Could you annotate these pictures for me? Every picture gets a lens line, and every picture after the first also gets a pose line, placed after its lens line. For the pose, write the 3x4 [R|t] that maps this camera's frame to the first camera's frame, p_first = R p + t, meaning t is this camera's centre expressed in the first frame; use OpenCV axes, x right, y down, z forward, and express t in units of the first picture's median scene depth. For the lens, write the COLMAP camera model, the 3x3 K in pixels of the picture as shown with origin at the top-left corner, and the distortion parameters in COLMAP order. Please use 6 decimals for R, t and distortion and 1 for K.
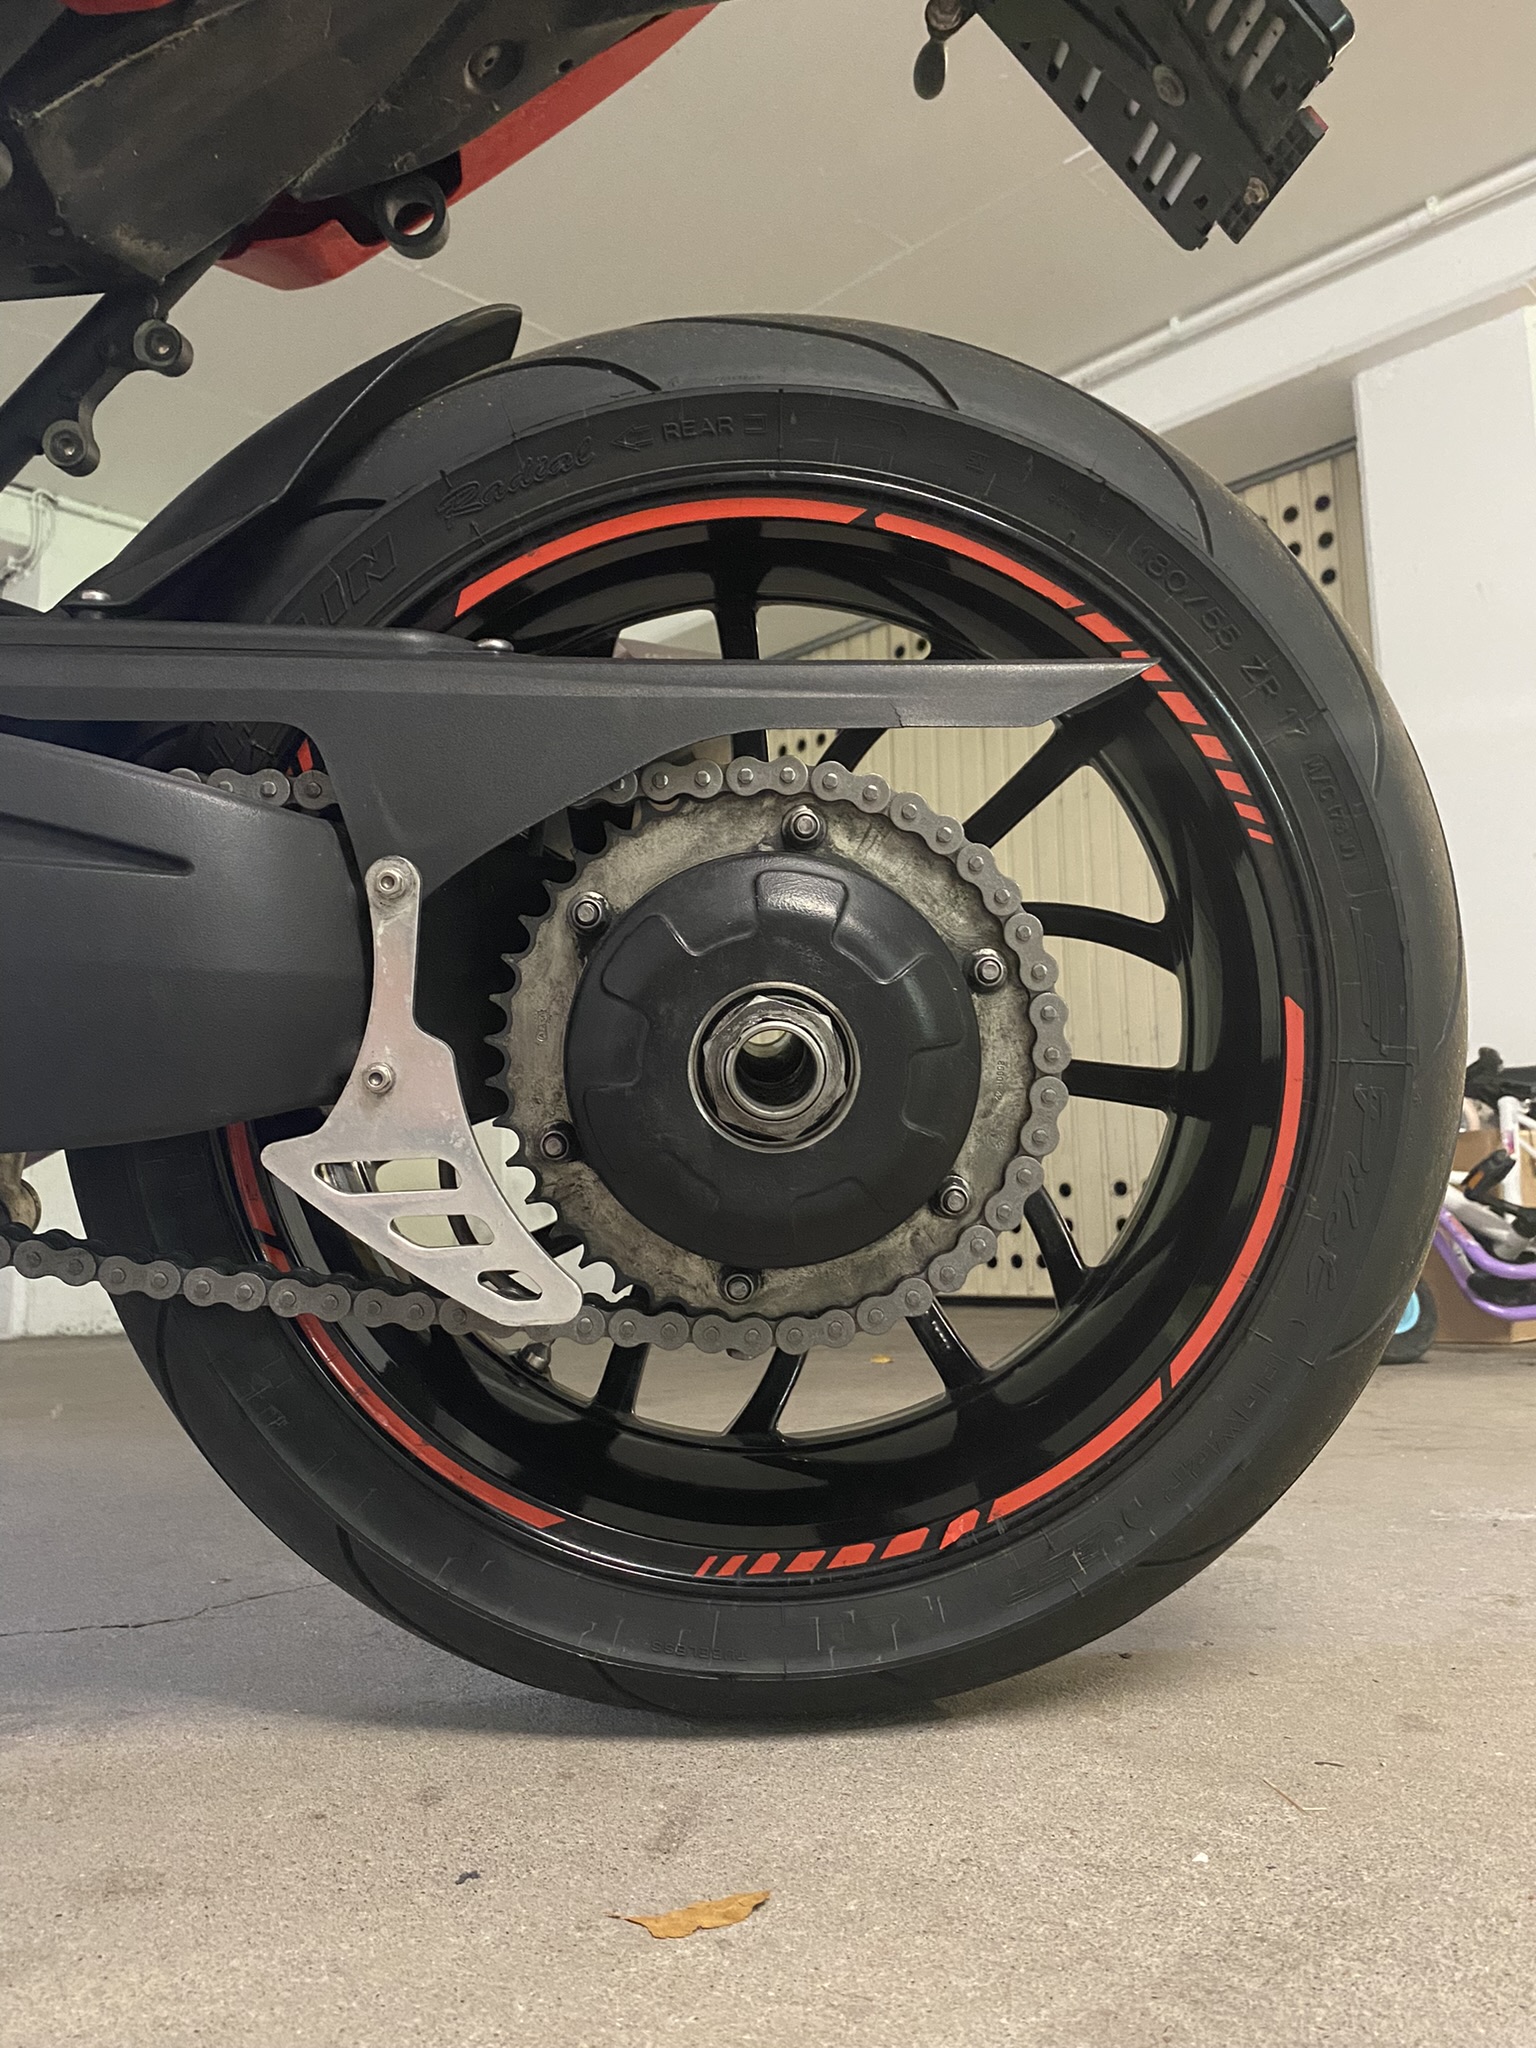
lens RADIAL K [[1566.6, 0, 768.0], [0, 1566.6, 1024.0], [0, 0, 1]] dist [0.016004, 0.007953]
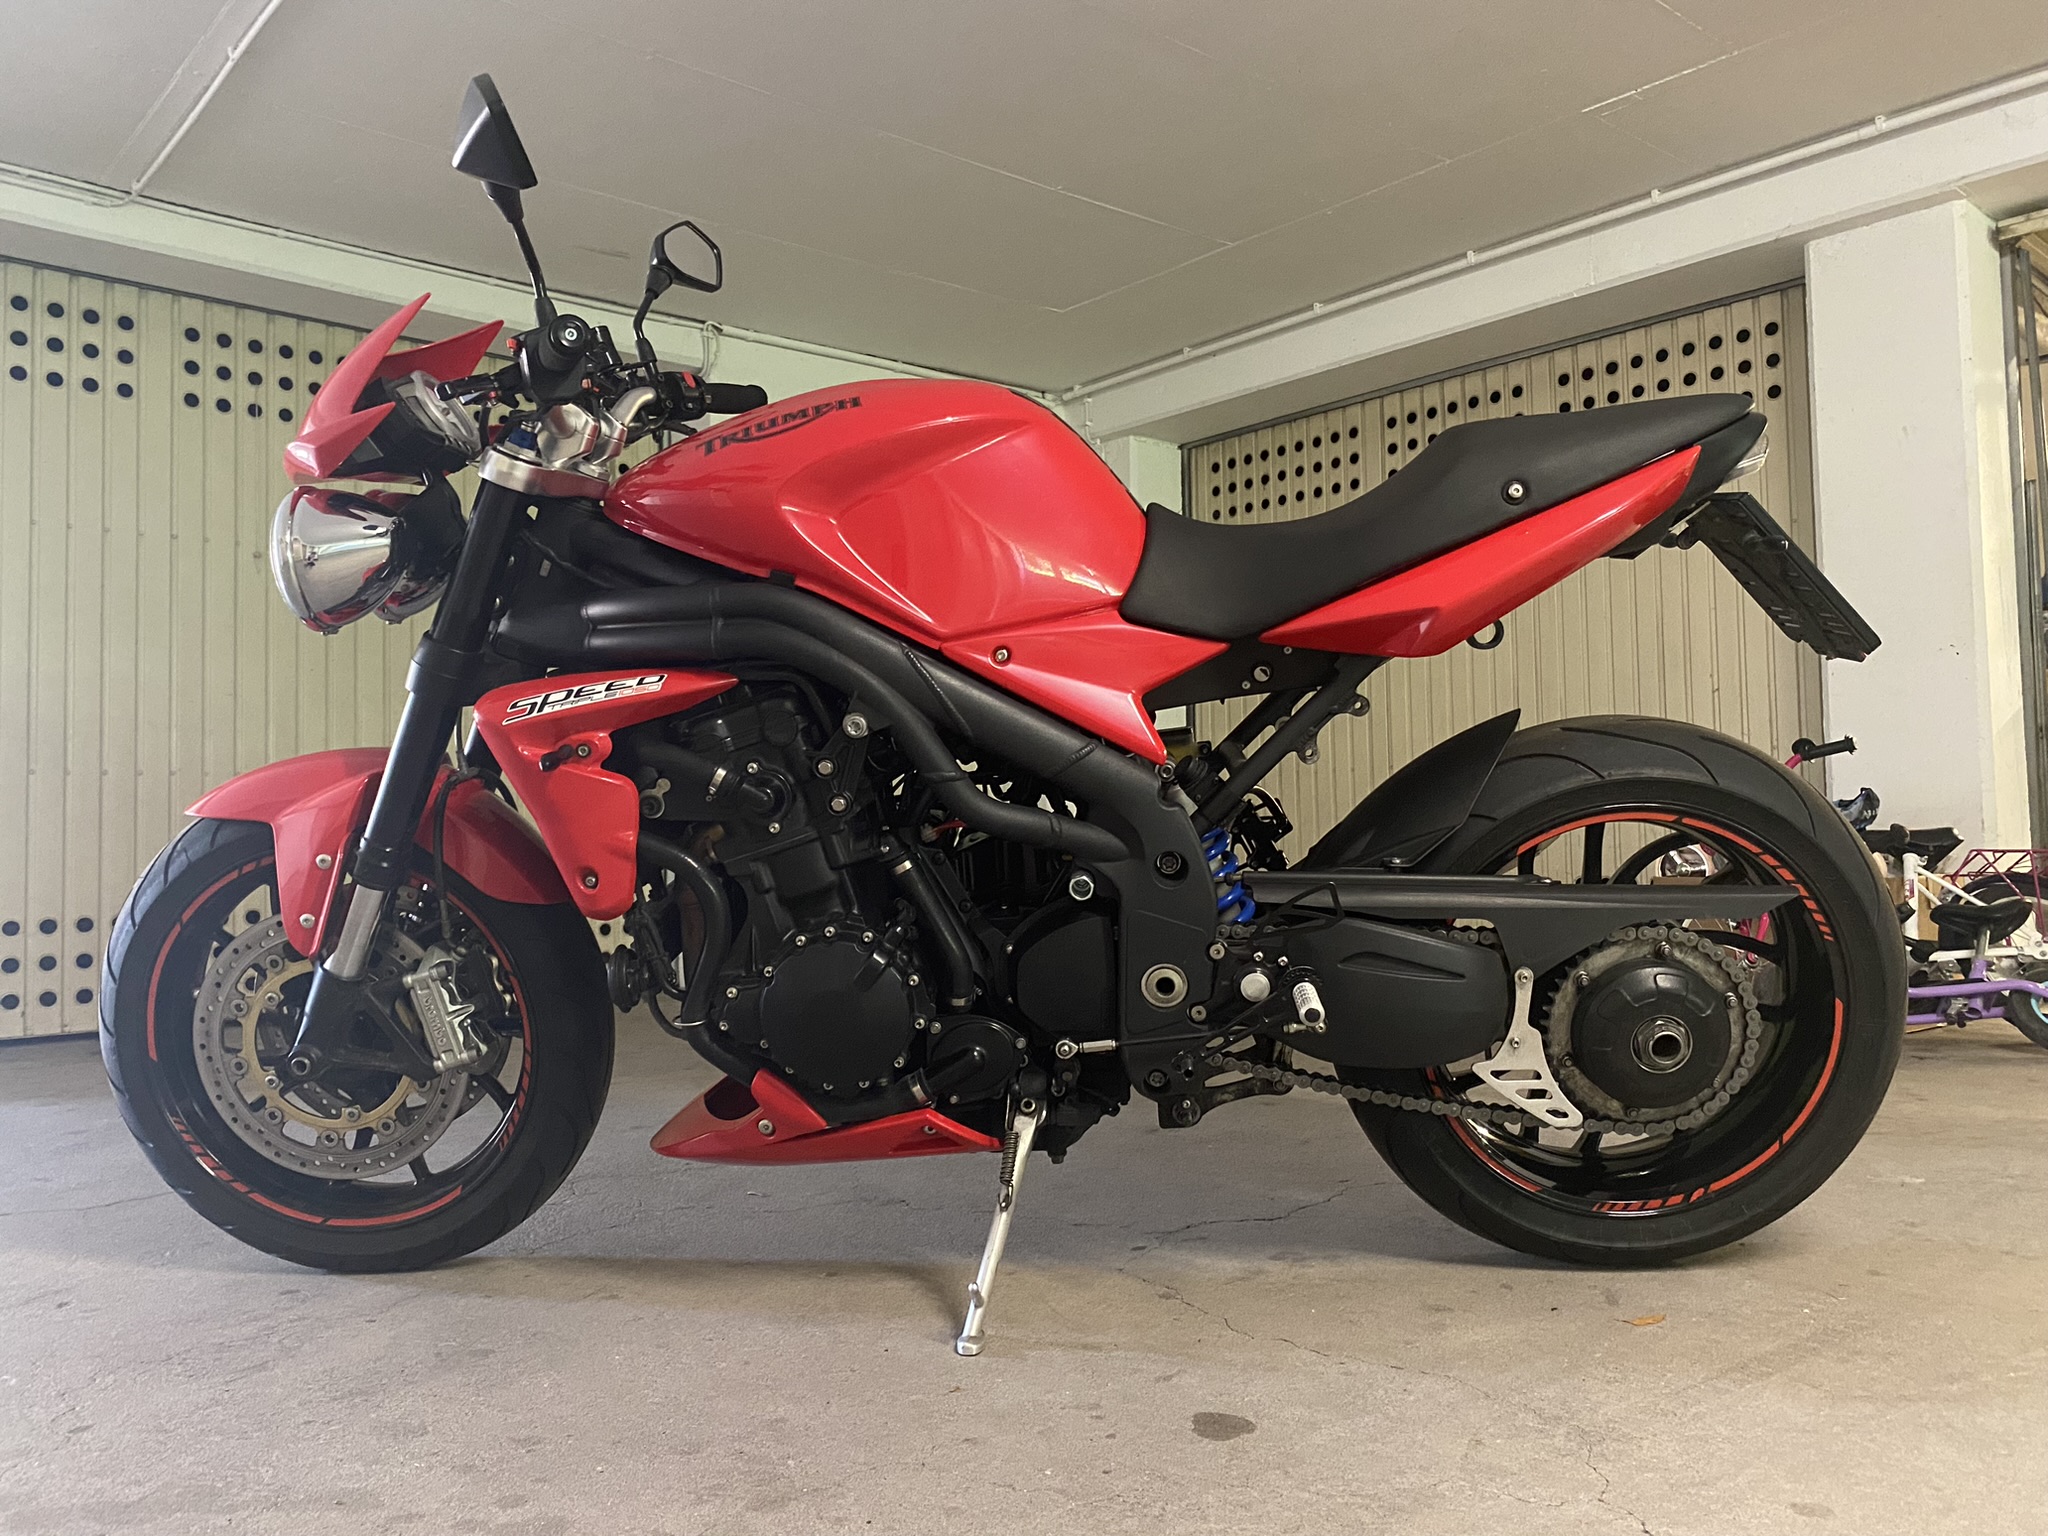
lens RADIAL K [[1566.6, 0, 1024.0], [0, 1566.6, 768.0], [0, 0, 1]] dist [0.016004, 0.007953]
pose [[0.997774, 0.002992, -0.066615, -0.826451], [0.003072, 0.995871, 0.090732, -0.629133], [0.066612, -0.090735, 0.993645, -1.614633]]
